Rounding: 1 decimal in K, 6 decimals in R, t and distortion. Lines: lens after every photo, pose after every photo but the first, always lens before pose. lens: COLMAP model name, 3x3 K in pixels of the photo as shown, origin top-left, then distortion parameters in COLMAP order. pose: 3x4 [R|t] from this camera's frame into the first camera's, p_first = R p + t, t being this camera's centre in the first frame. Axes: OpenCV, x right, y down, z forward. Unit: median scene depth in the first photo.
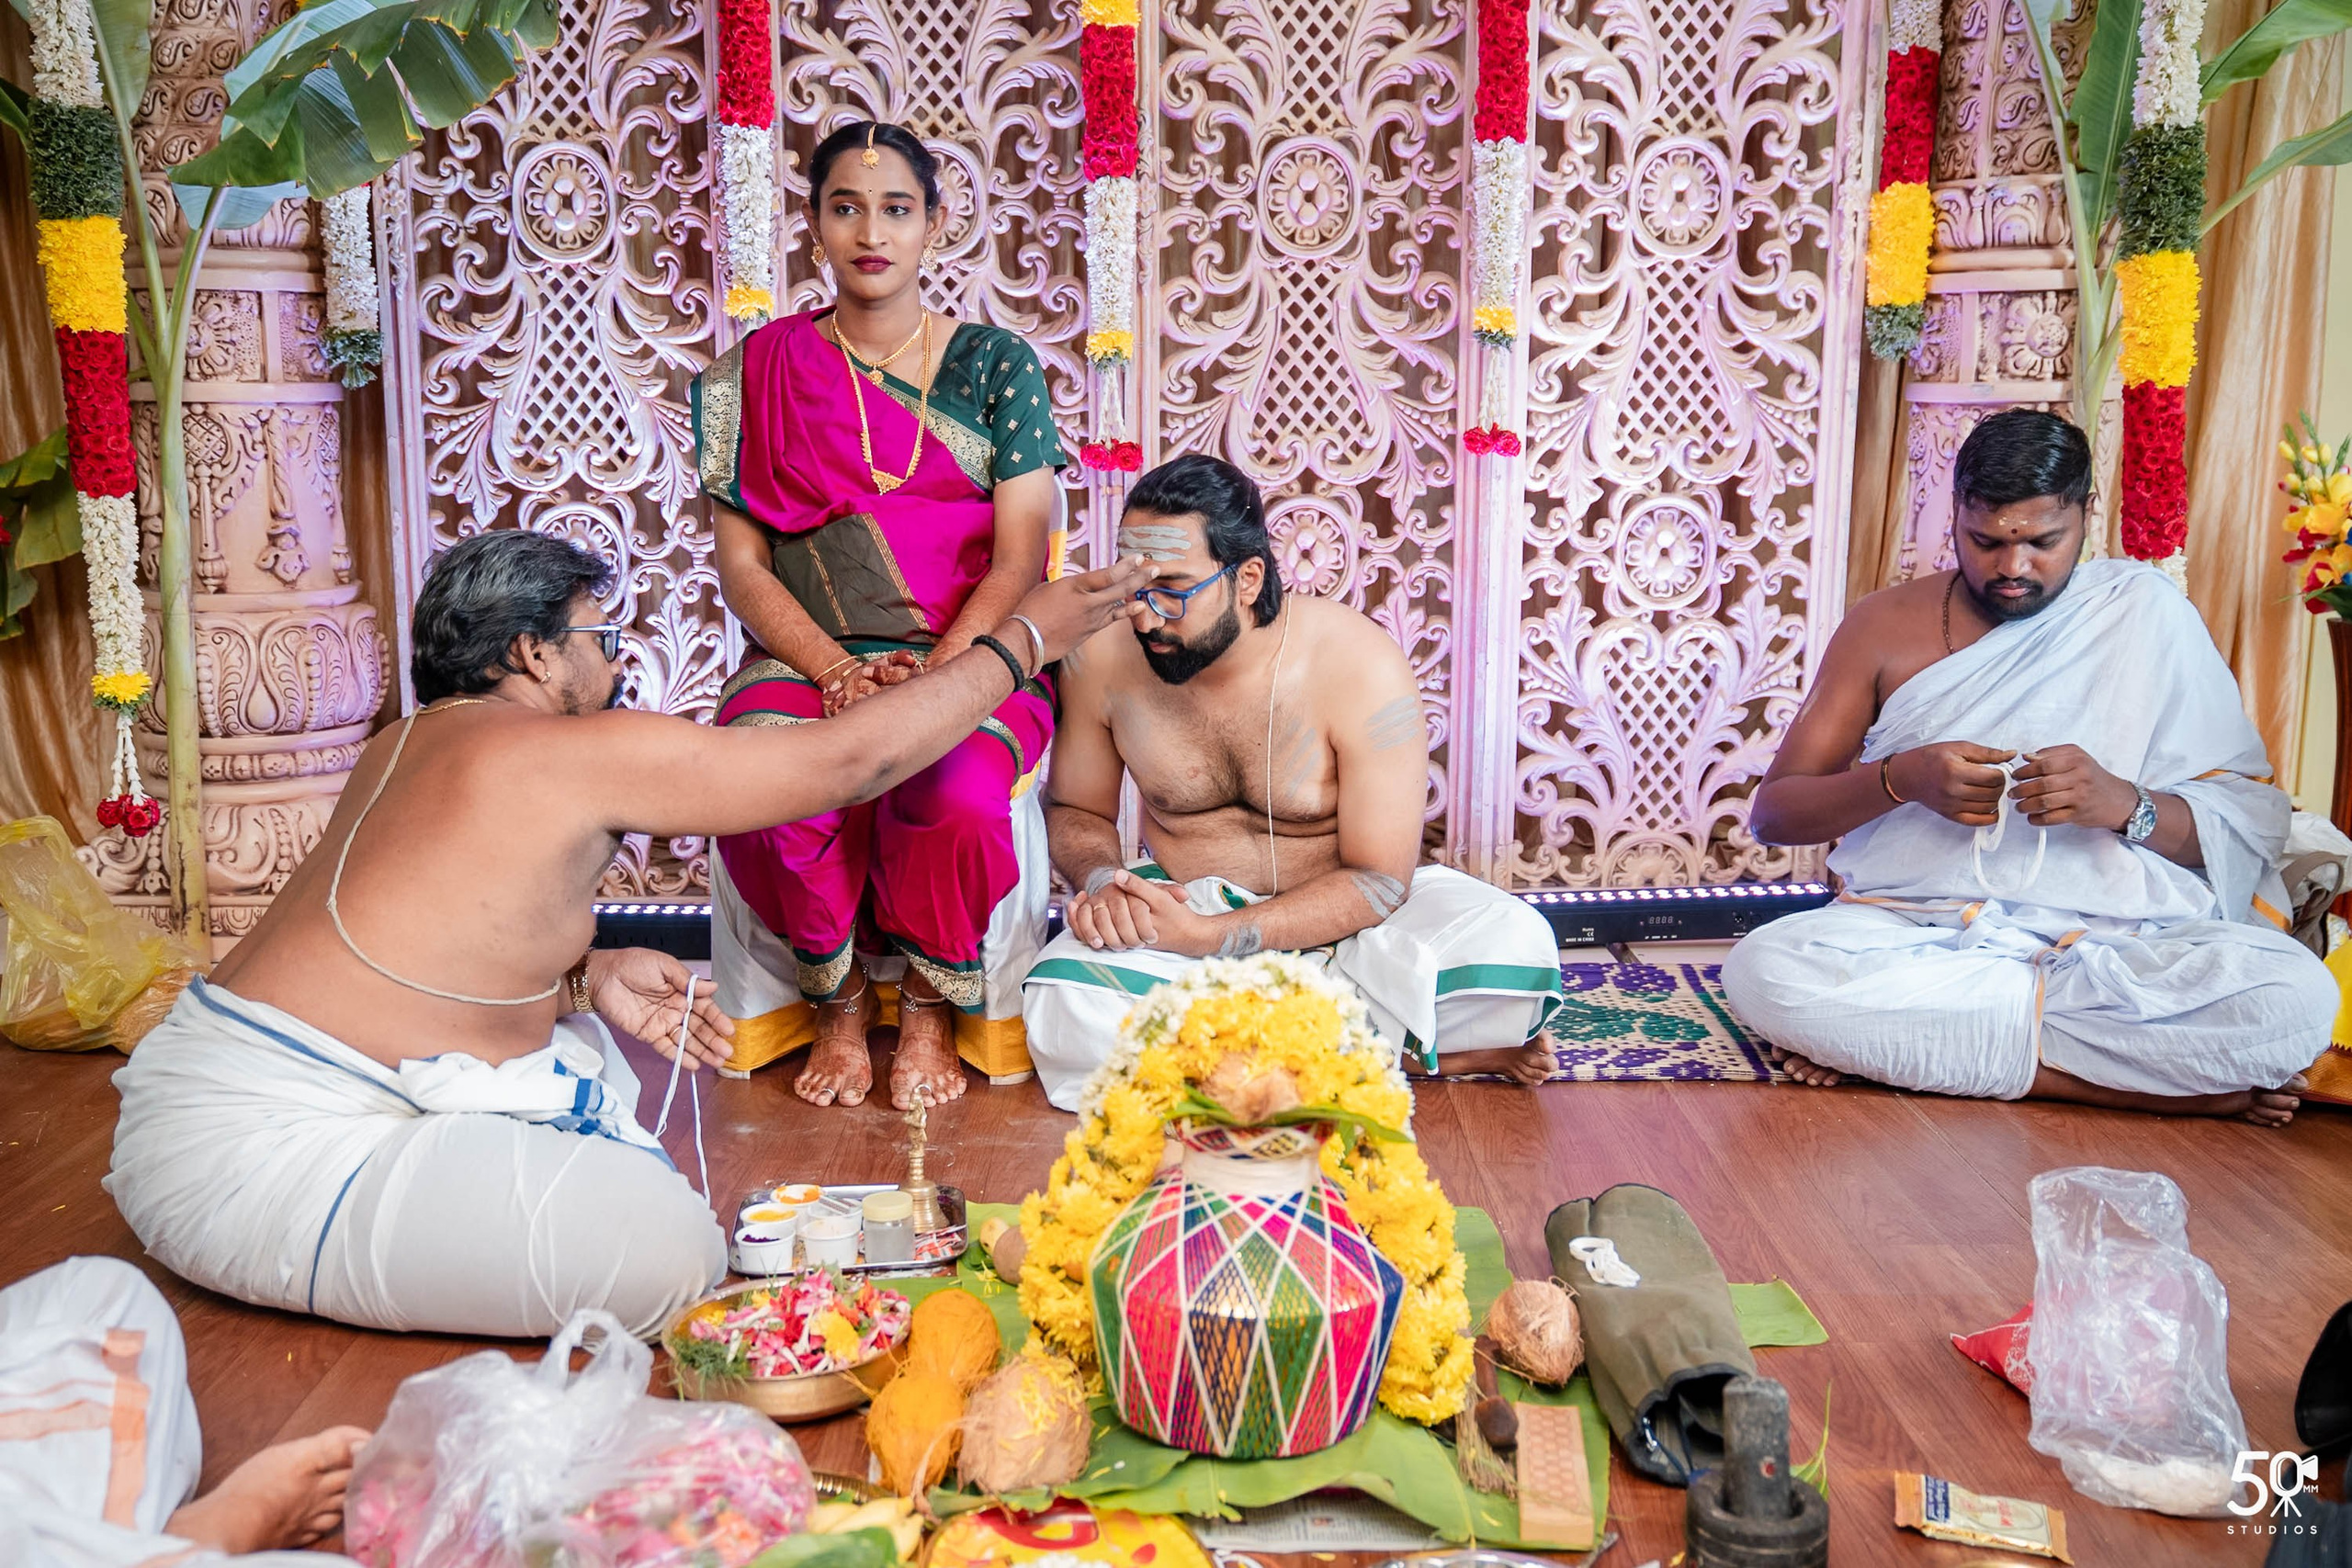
lens RADIAL K [[2234.3, 0, 1140.2], [0, 2234.3, 797.9], [0, 0, 1]] dist [-0.054647, 0.177308]
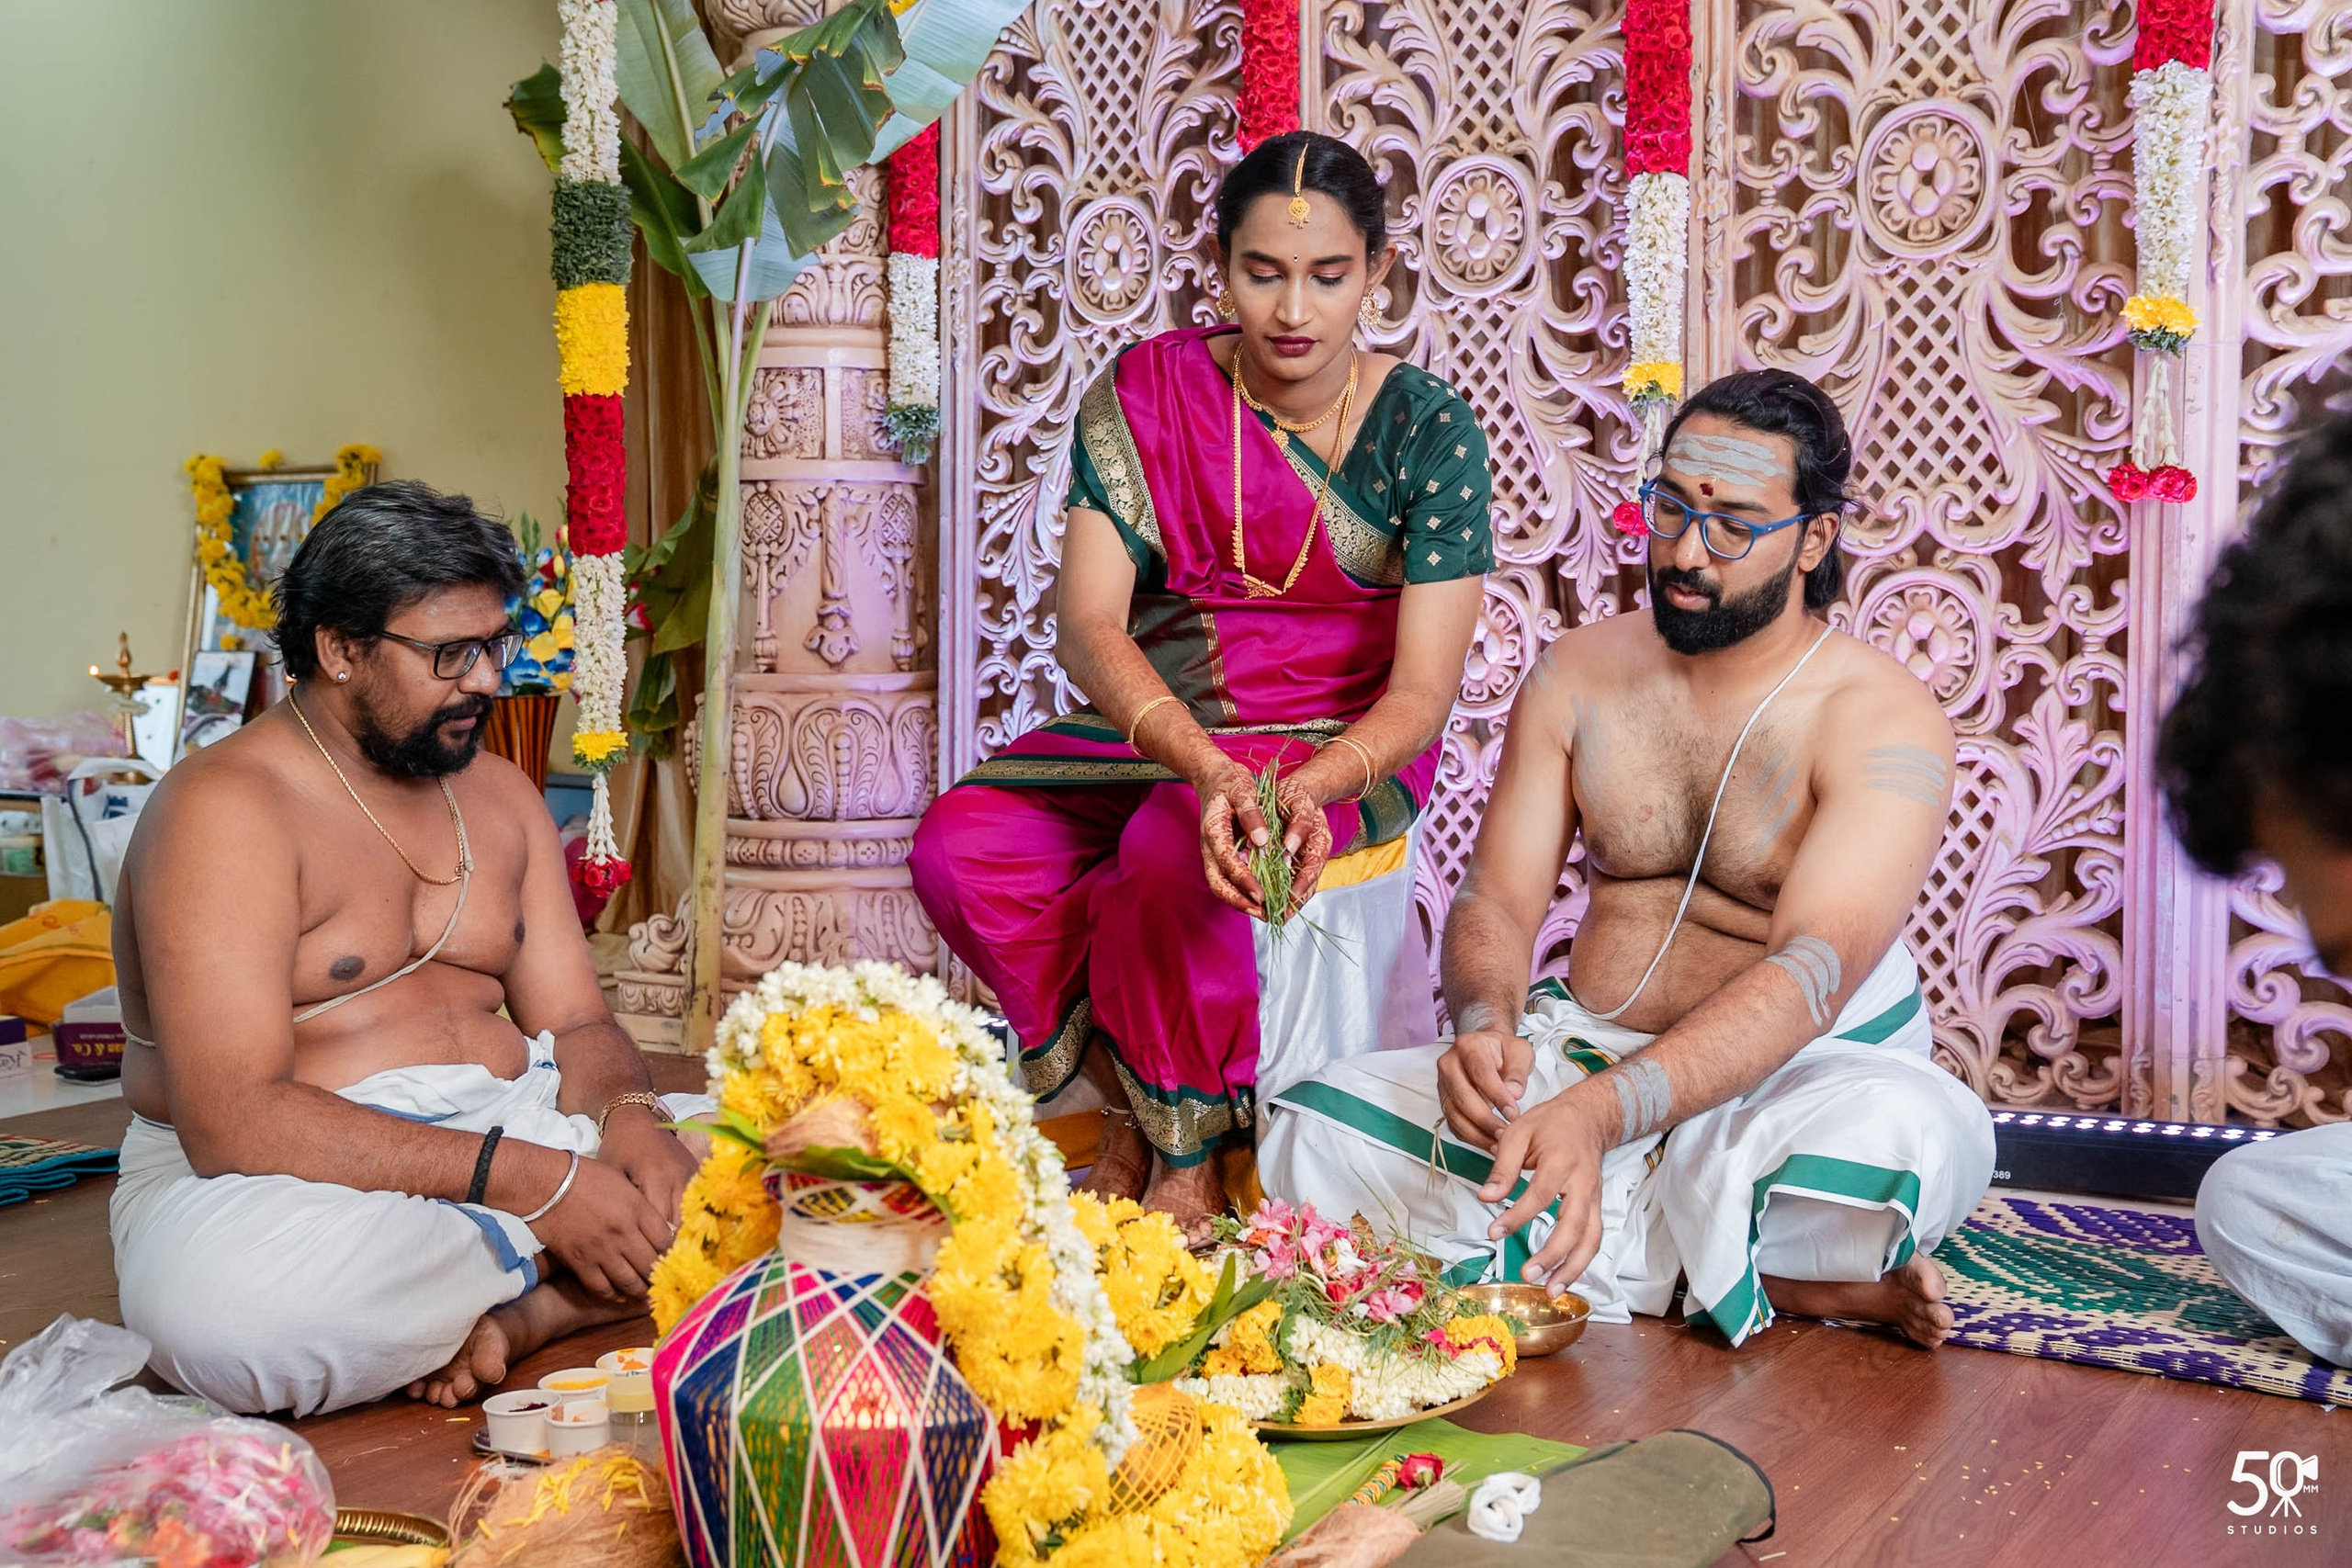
lens RADIAL K [[2519.0, 0, 1180.7], [0, 2519.0, 783.7], [0, 0, 1]] dist [-0.014203, 0.242998]
pose [[0.853449, 0.032291, -0.520175, 0.314089], [-0.094585, 0.991101, -0.093662, 0.042243], [0.512521, 0.129136, 0.848909, 0.155746]]
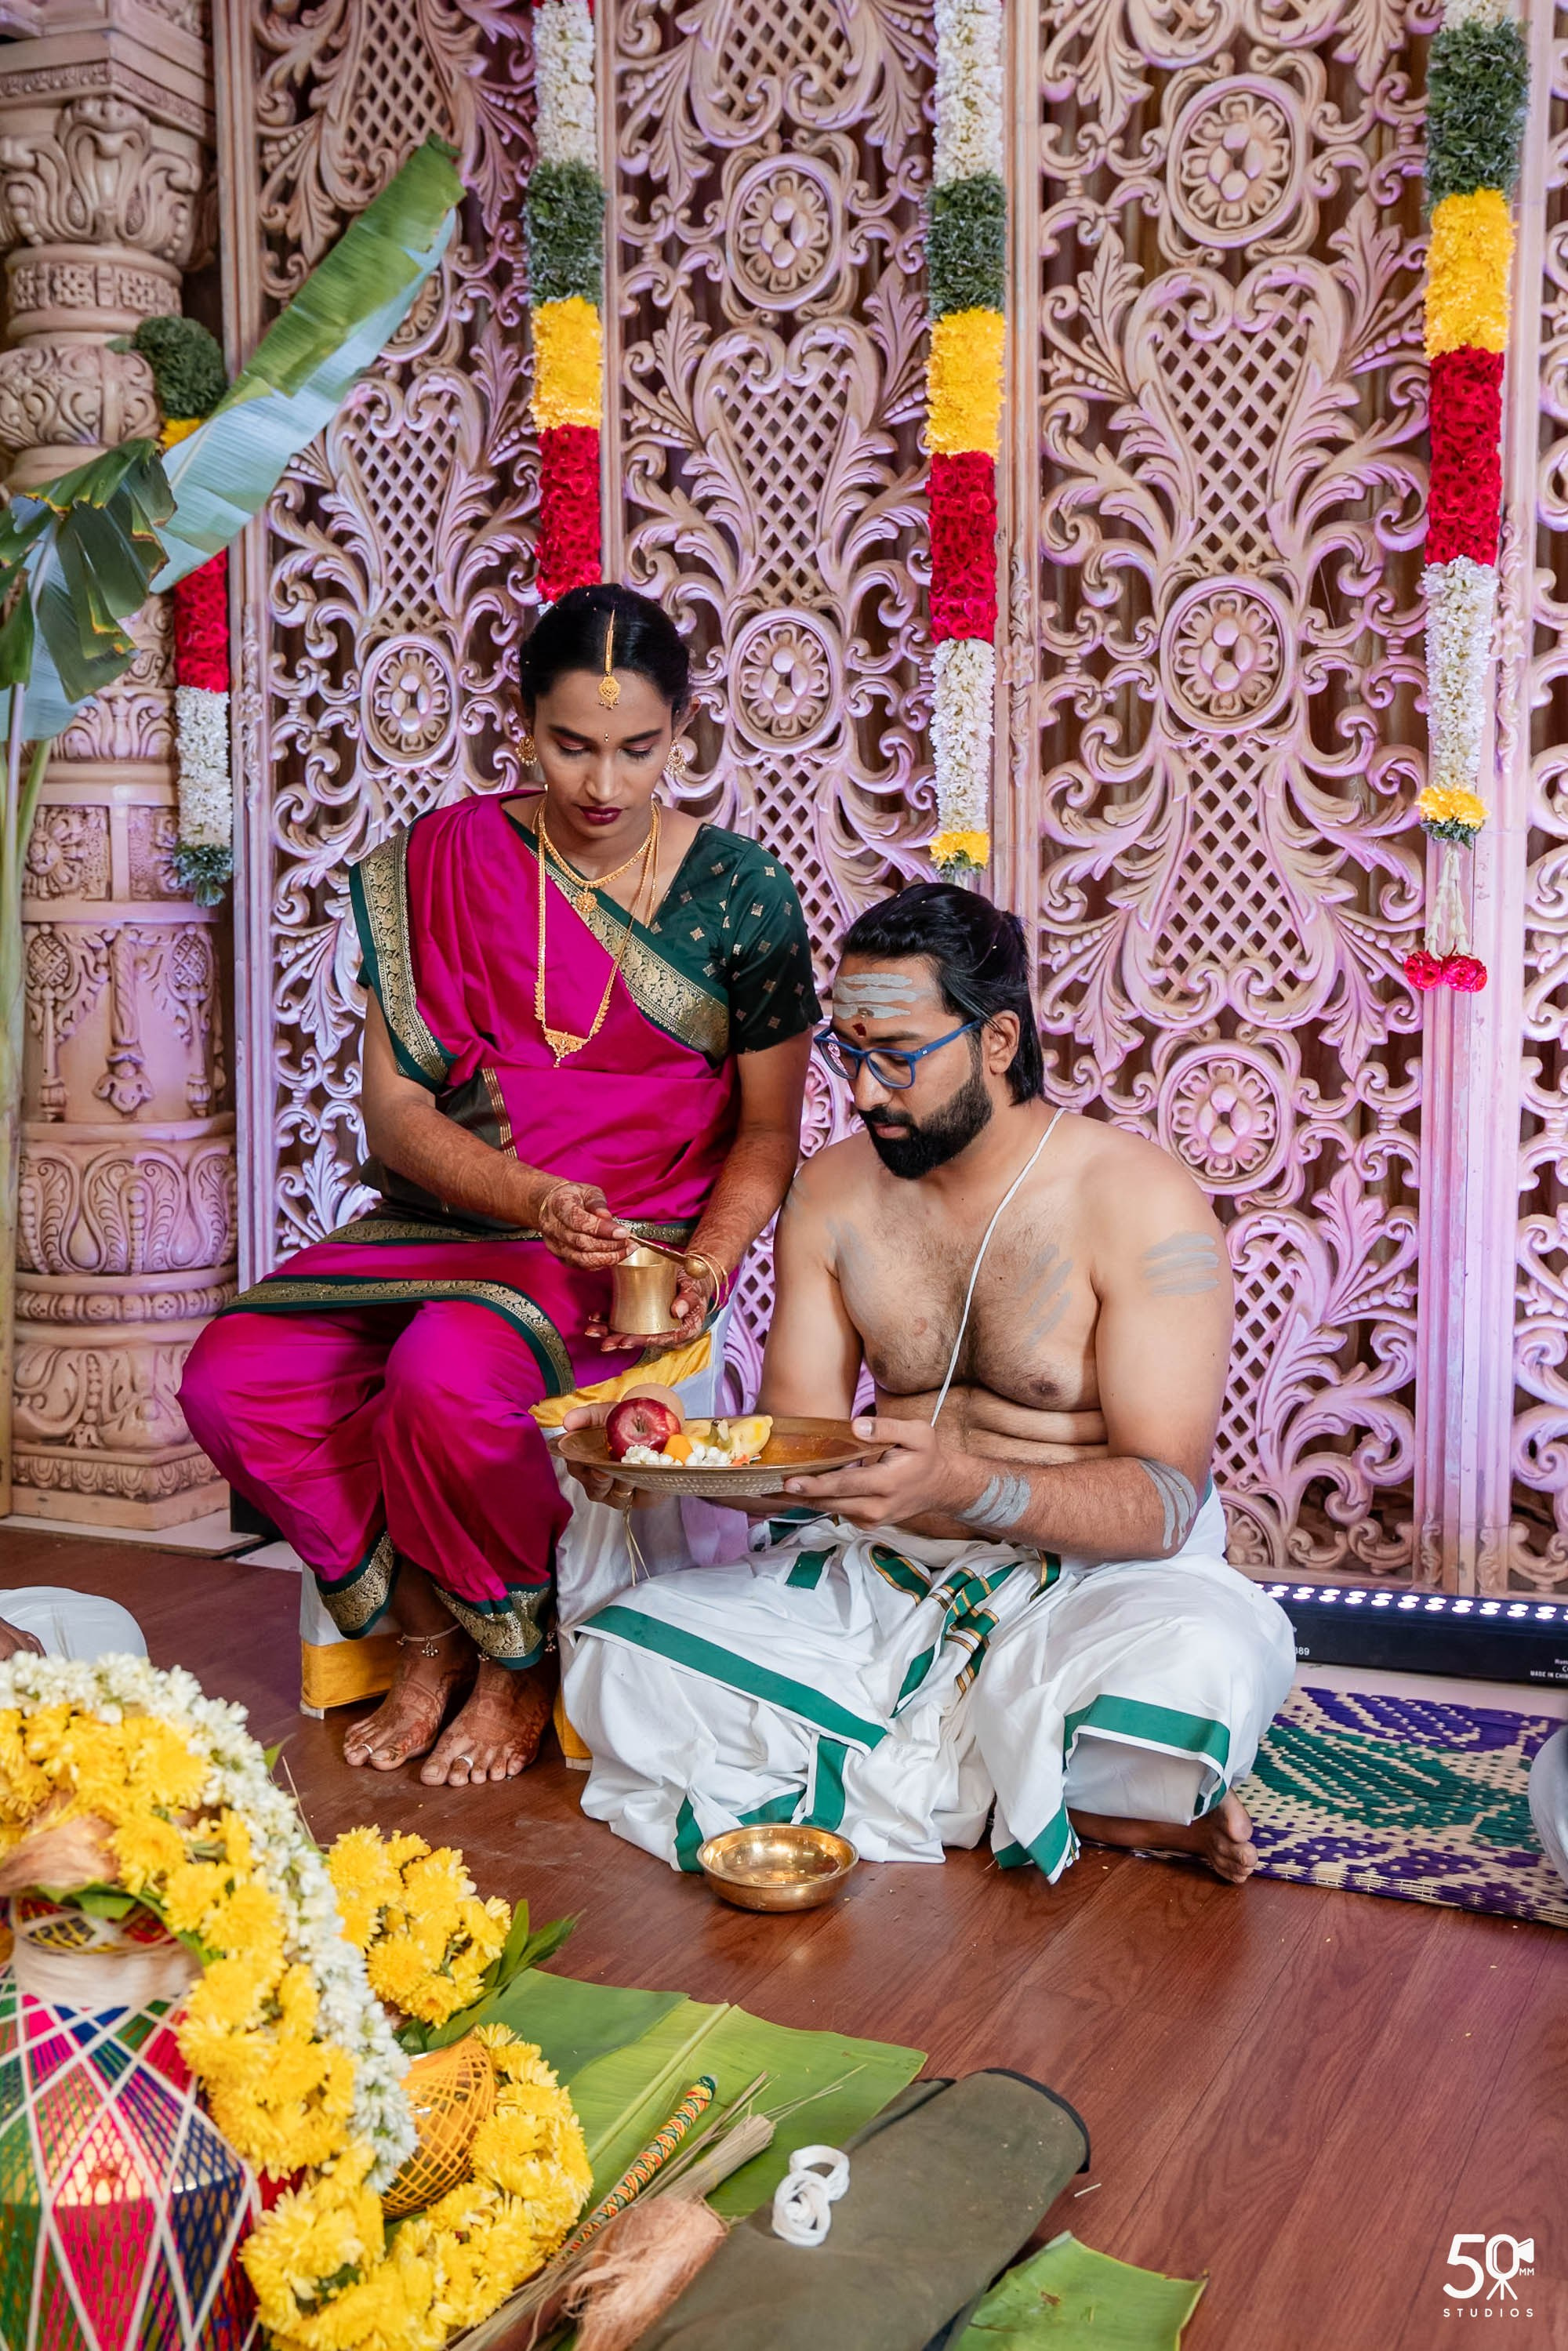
lens RADIAL K [[2415.7, 0, 789.2], [0, 2415.7, 1184.5], [0, 0, 1]] dist [-0.036536, 0.206046]
pose [[0.907787, 0.042013, -0.417323, 0.291357], [-0.075847, 0.995011, -0.064816, -0.022676], [0.412517, 0.090491, 0.906444, 0.200344]]
